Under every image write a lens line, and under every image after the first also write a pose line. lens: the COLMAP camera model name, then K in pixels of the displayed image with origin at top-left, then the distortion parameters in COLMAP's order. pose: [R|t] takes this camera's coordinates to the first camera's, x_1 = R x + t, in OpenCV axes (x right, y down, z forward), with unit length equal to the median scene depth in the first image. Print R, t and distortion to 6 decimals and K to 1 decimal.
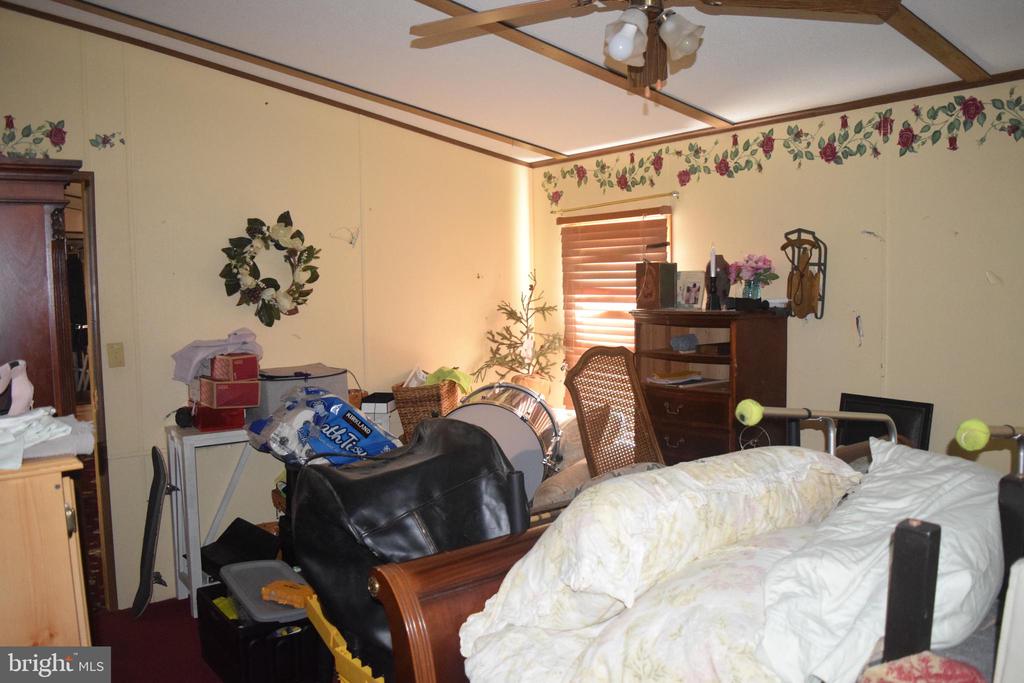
lens RADIAL K [[800.3, 0, 512.0], [0, 800.3, 341.5], [0, 0, 1]] dist [-0.086991, 0.004197]
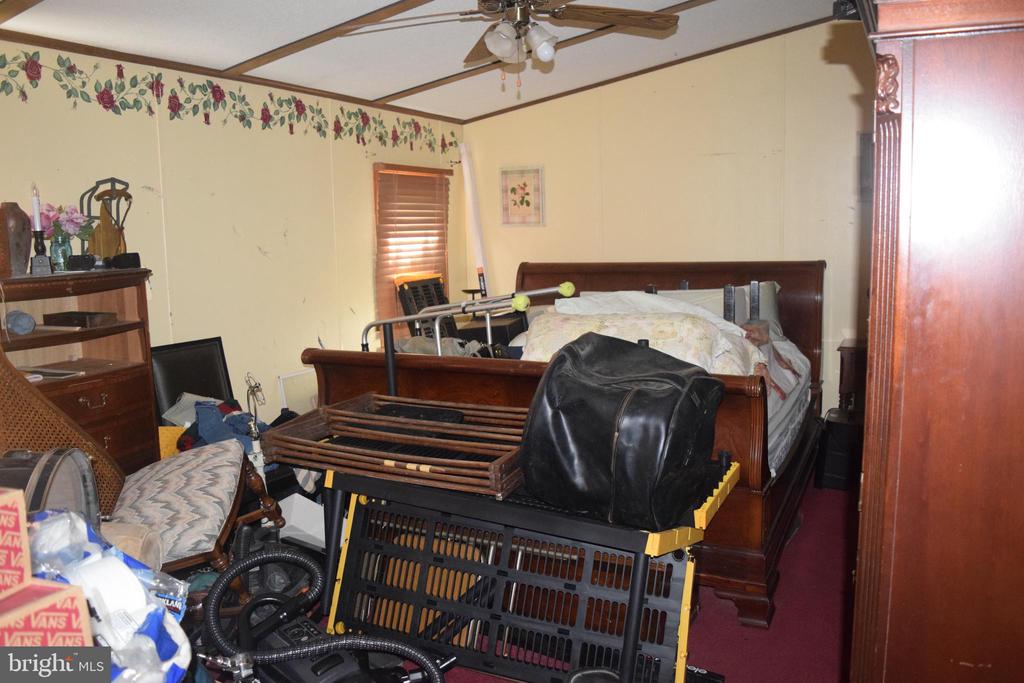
lens RADIAL K [[800.3, 0, 512.0], [0, 800.3, 341.5], [0, 0, 1]] dist [-0.086991, 0.004197]
pose [[-0.420935, -0.121312, 0.898942, -0.698388], [0.071594, 0.983482, 0.166246, -0.075520], [-0.904261, 0.134338, -0.405297, 1.004411]]
